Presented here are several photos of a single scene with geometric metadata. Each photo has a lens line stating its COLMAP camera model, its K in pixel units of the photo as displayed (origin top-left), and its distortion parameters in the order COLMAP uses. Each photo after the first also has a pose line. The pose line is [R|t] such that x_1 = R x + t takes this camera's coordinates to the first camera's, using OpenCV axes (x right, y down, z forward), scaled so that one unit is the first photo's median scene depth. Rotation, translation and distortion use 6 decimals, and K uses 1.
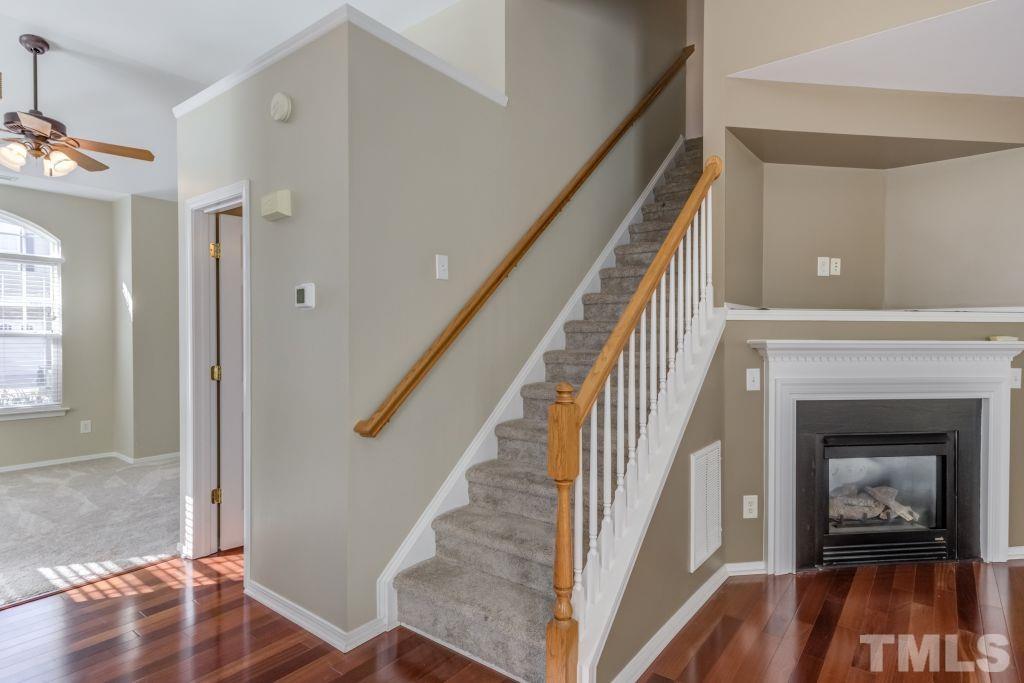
lens RADIAL K [[534.8, 0, 508.3], [0, 534.8, 341.0], [0, 0, 1]] dist [0.013056, -0.000967]
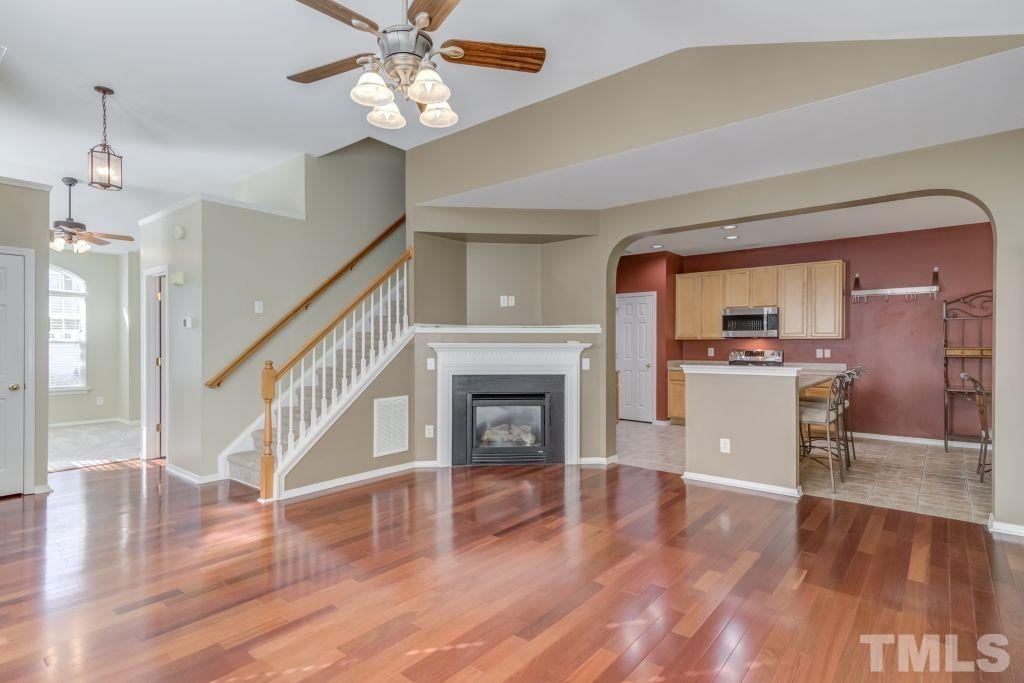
lens RADIAL K [[525.2, 0, 497.8], [0, 525.2, 342.8], [0, 0, 1]] dist [-0.001808, -0.000058]
pose [[0.999085, -0.002574, -0.042695, 0.730972], [0.002154, 0.999949, -0.009879, 0.014732], [0.042718, 0.009778, 0.999039, -0.797006]]
